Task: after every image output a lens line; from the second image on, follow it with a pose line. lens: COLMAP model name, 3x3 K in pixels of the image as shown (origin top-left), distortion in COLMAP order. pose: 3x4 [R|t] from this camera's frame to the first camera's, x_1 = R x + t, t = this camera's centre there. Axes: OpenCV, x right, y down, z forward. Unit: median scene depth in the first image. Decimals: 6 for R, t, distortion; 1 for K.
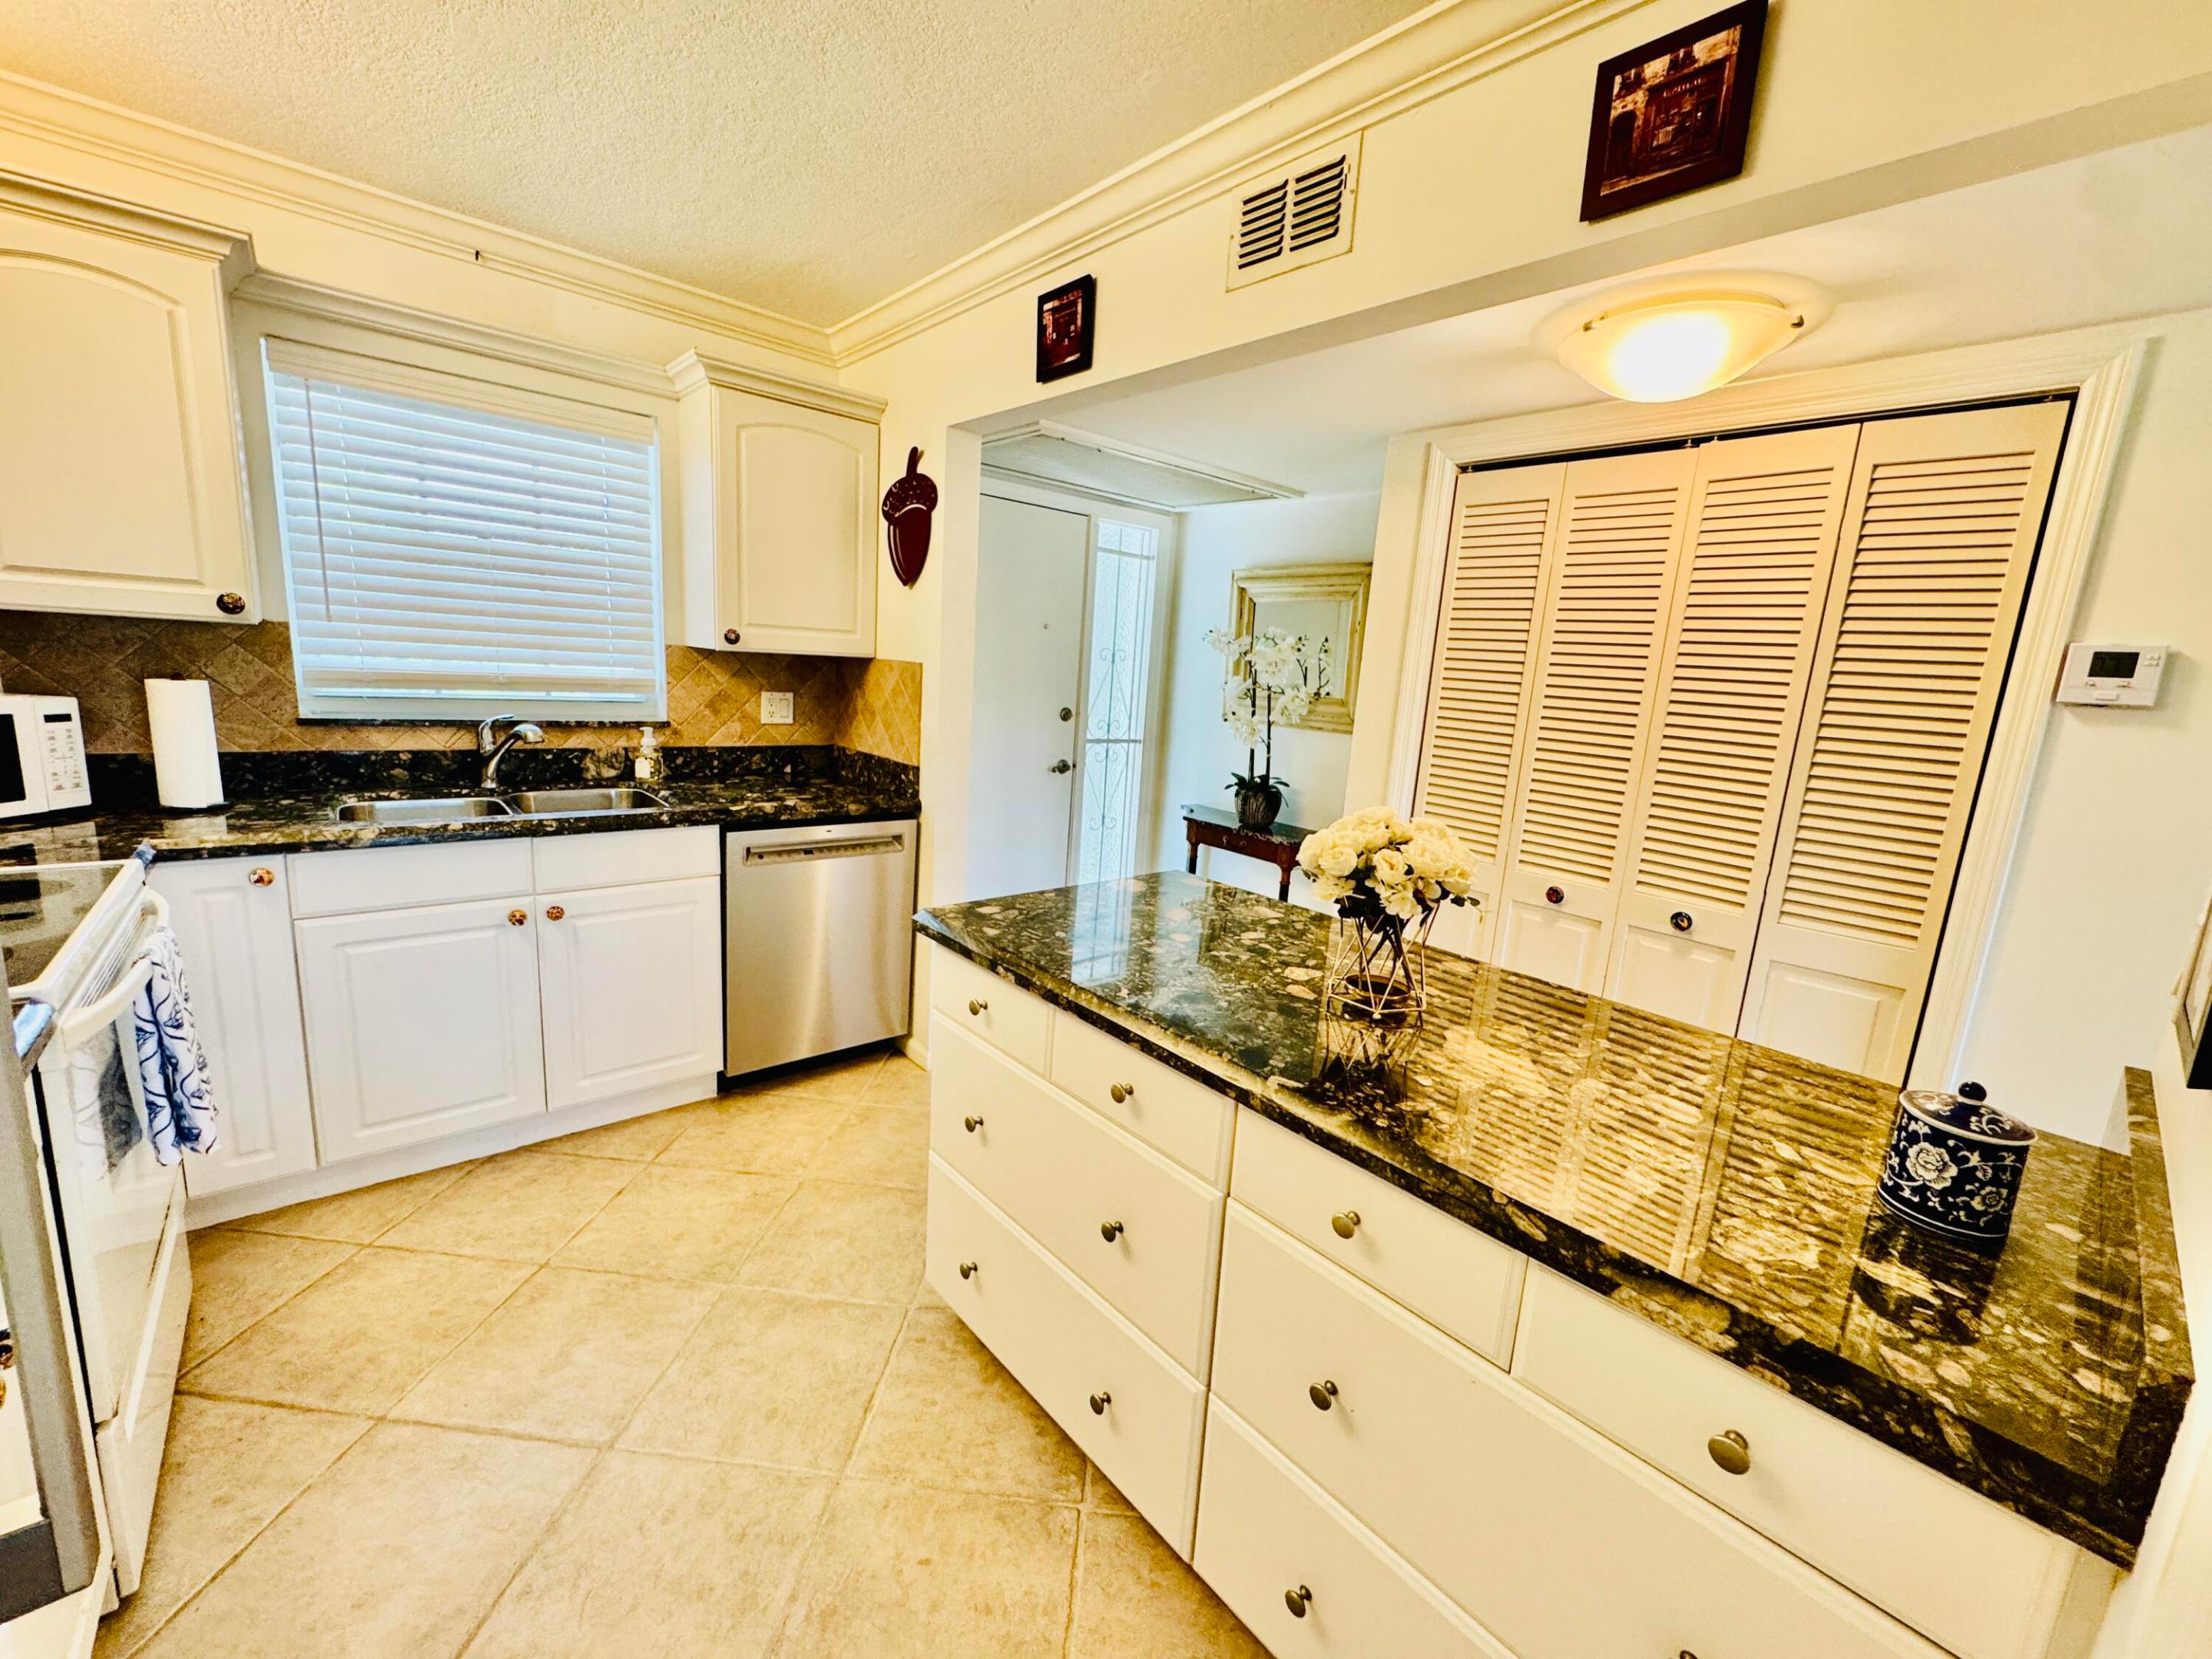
lens RADIAL K [[885.8, 0, 1107.0], [0, 885.8, 826.7], [0, 0, 1]] dist [-0.002244, 0.000019]
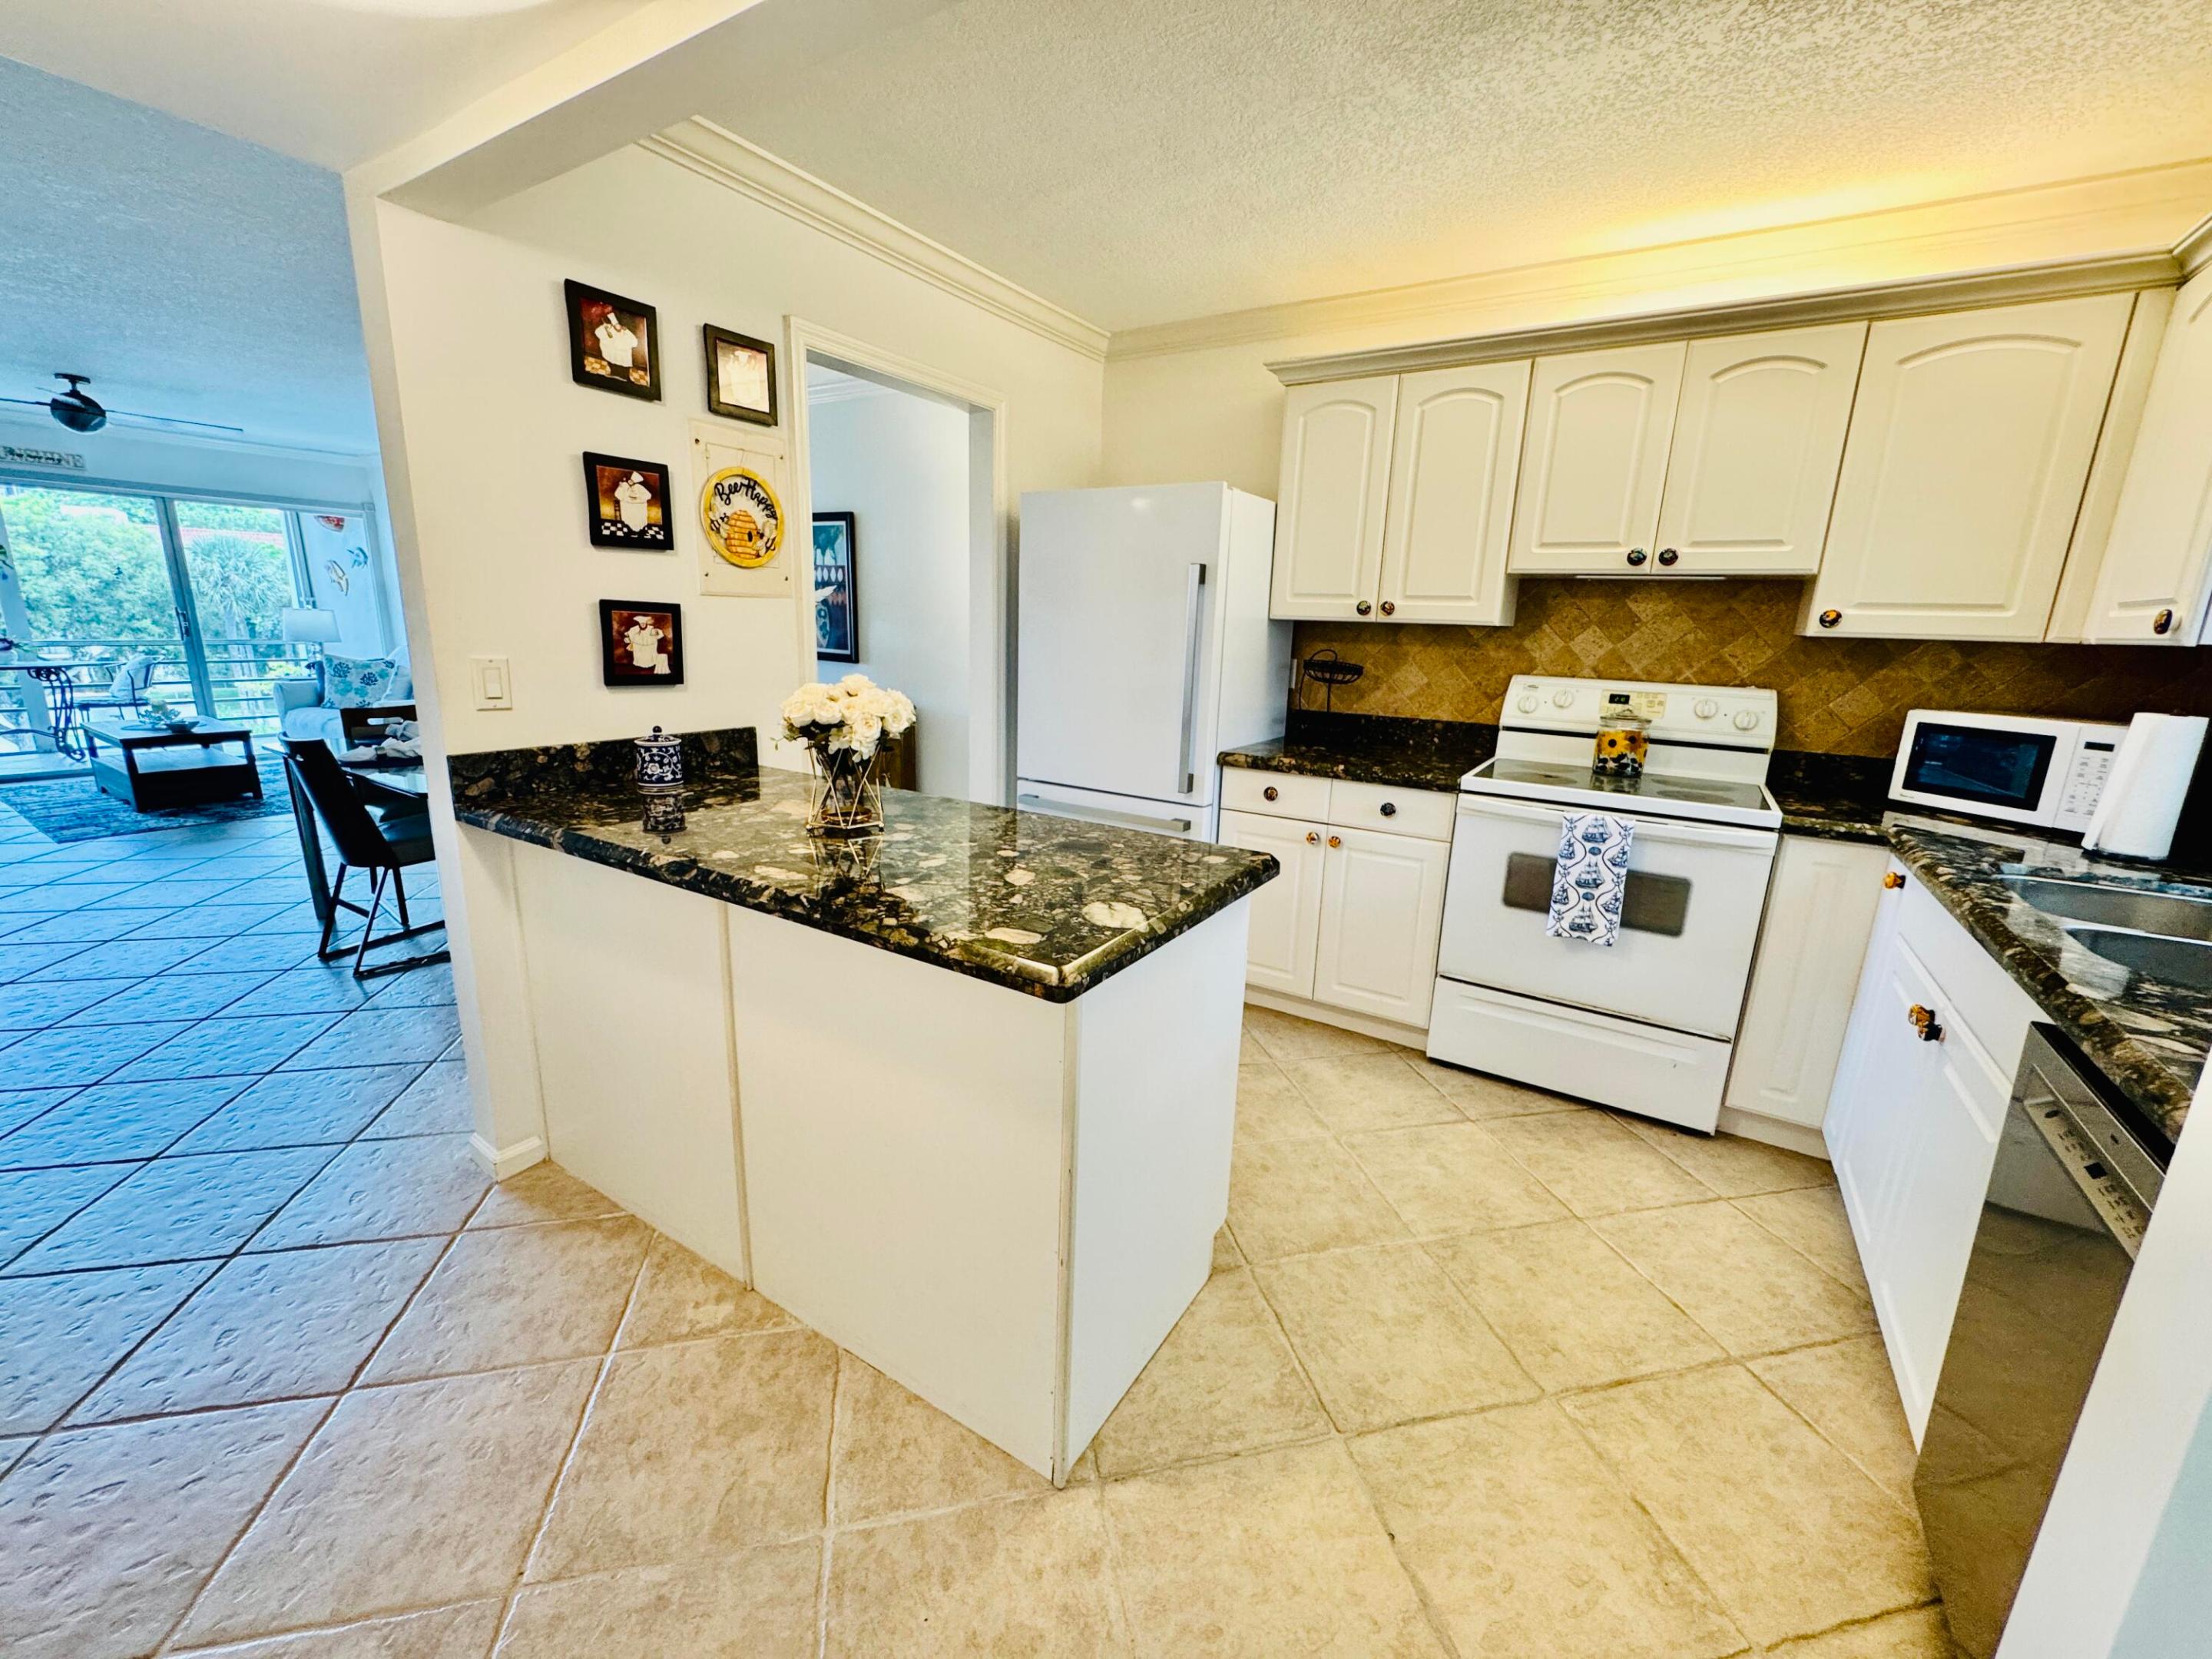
lens RADIAL K [[885.8, 0, 1107.8], [0, 885.8, 828.7], [0, 0, 1]] dist [-0.002244, 0.000019]
pose [[-0.954514, -0.031905, -0.296454, 0.229799], [-0.147593, 0.914461, 0.376798, -0.245740], [0.259074, 0.403413, -0.877575, 1.594119]]
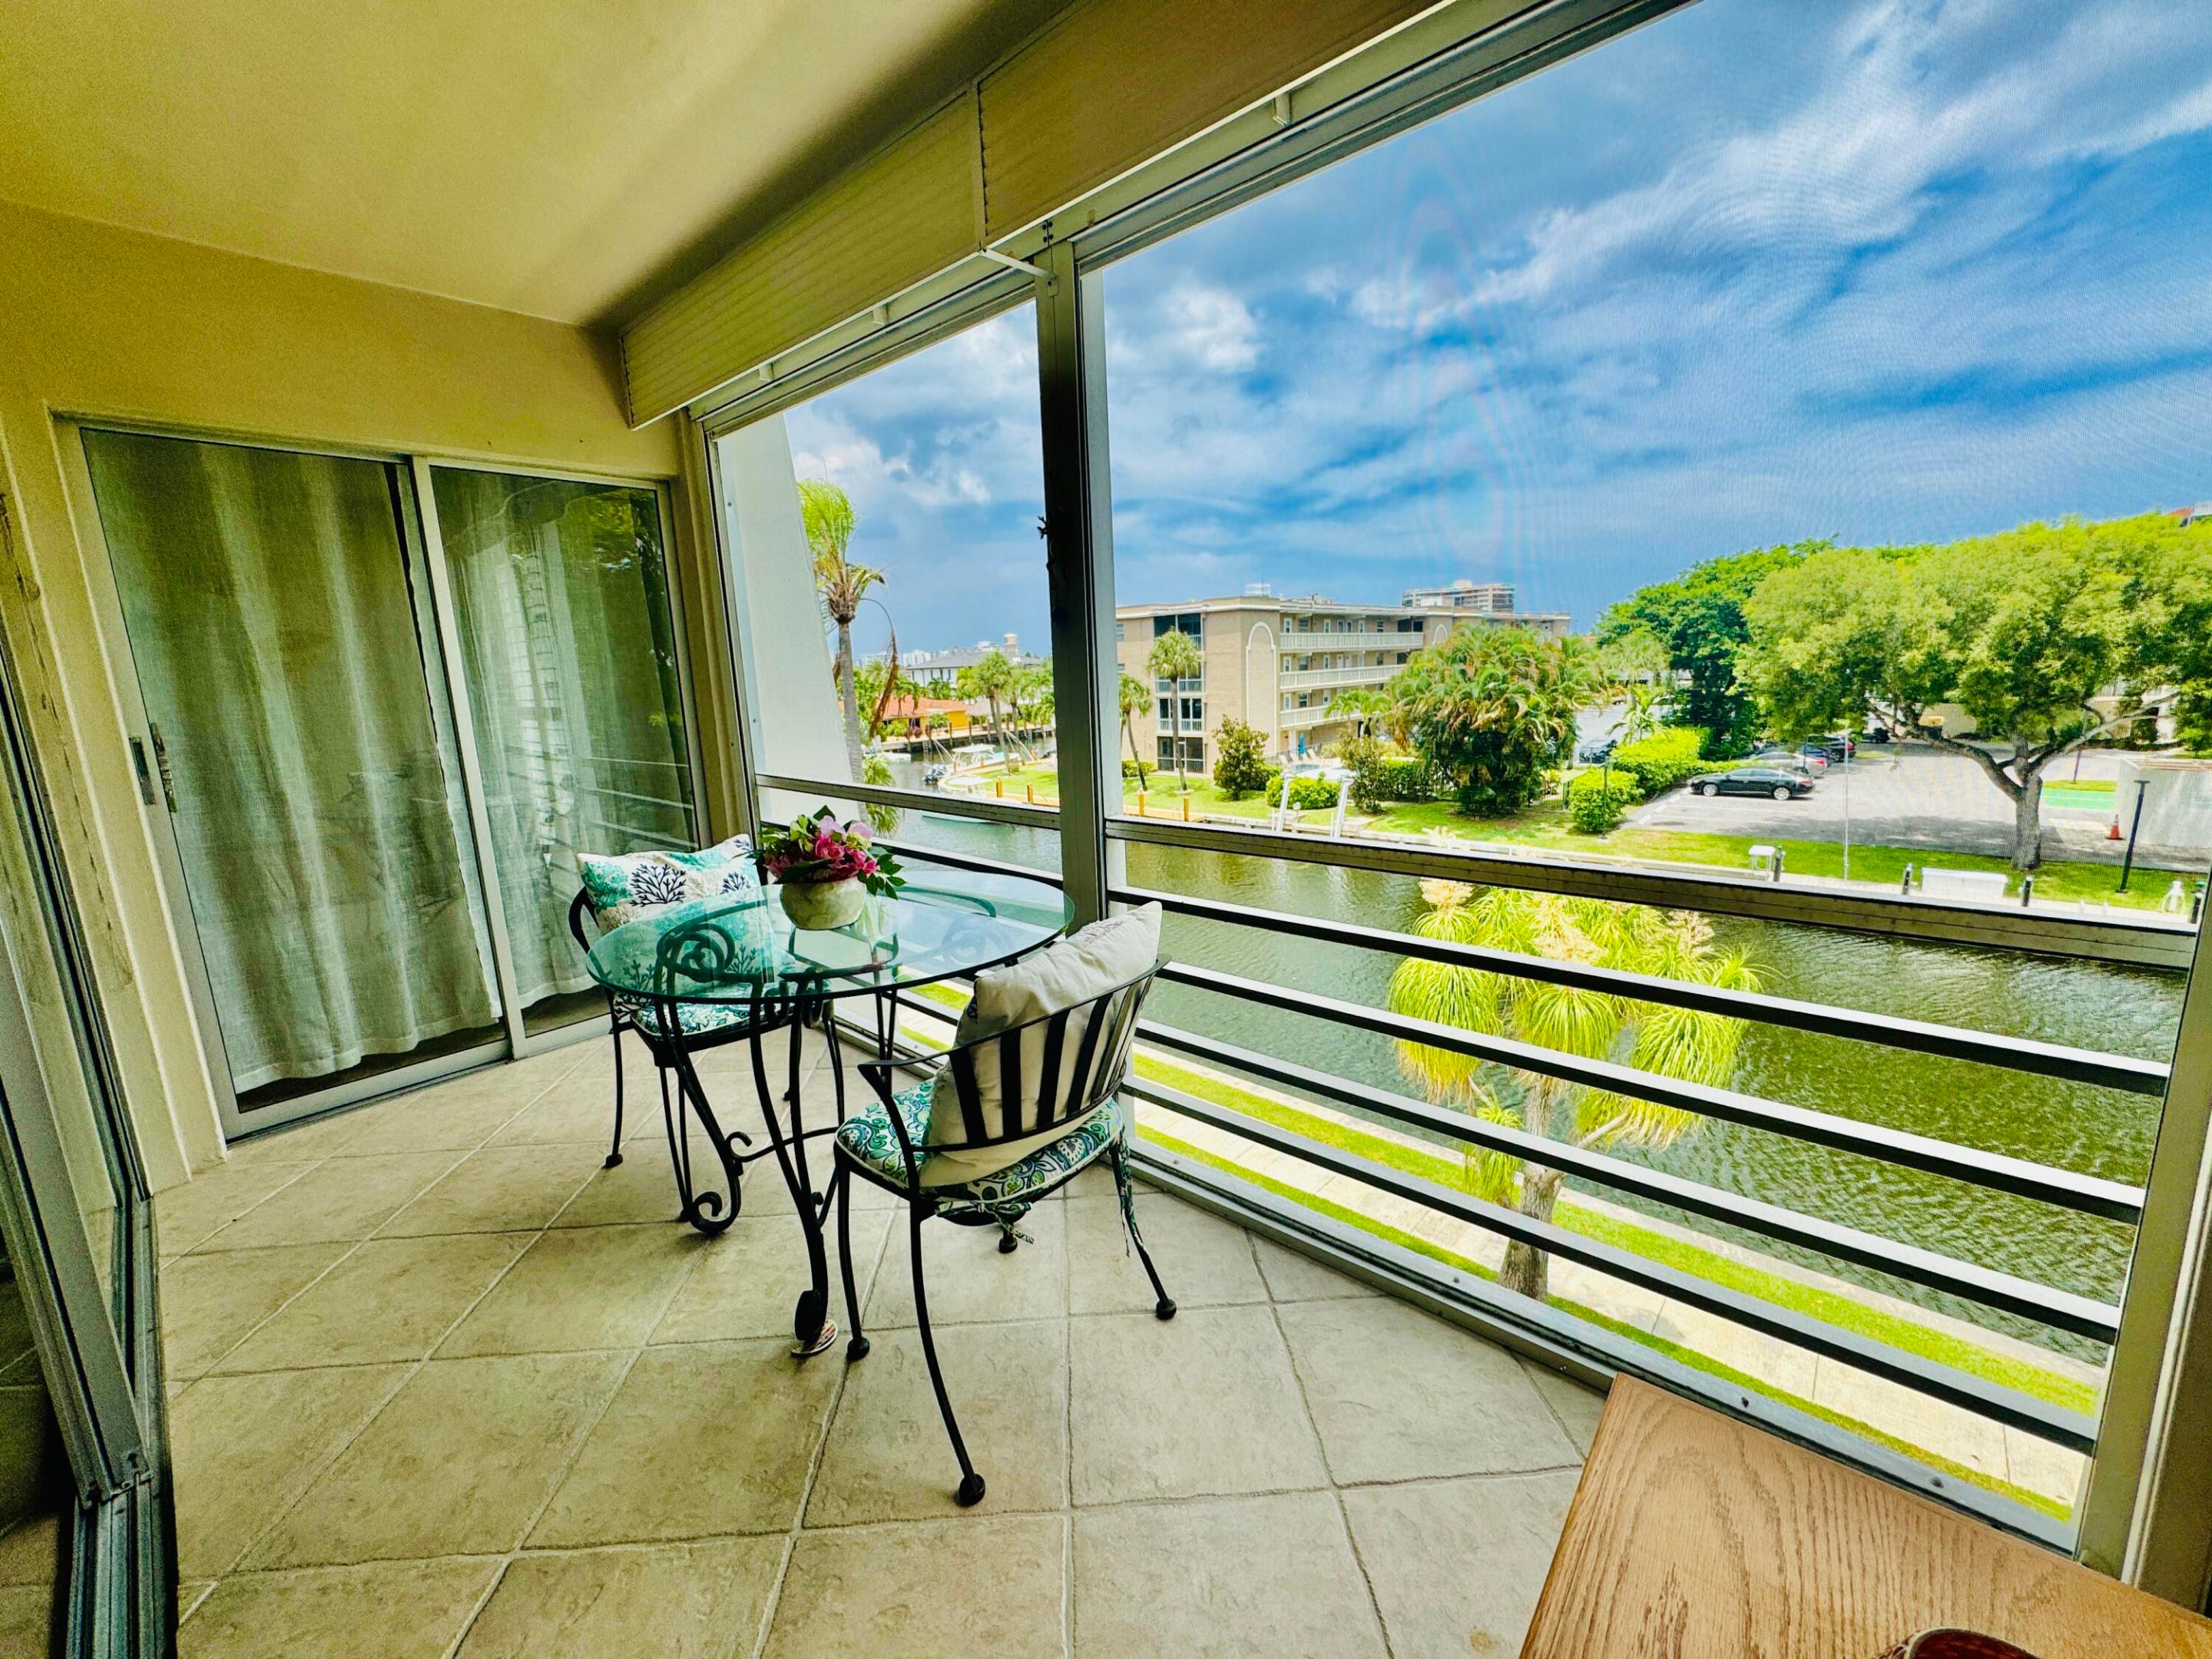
lens RADIAL K [[885.8, 0, 1104.0], [0, 885.8, 826.4], [0, 0, 1]] dist [-0.002244, 0.000019]
pose [[-0.120717, -0.239860, 0.963273, 2.382189], [0.214137, 0.941231, 0.261207, 0.795963], [-0.969316, 0.237804, -0.062260, -3.007926]]
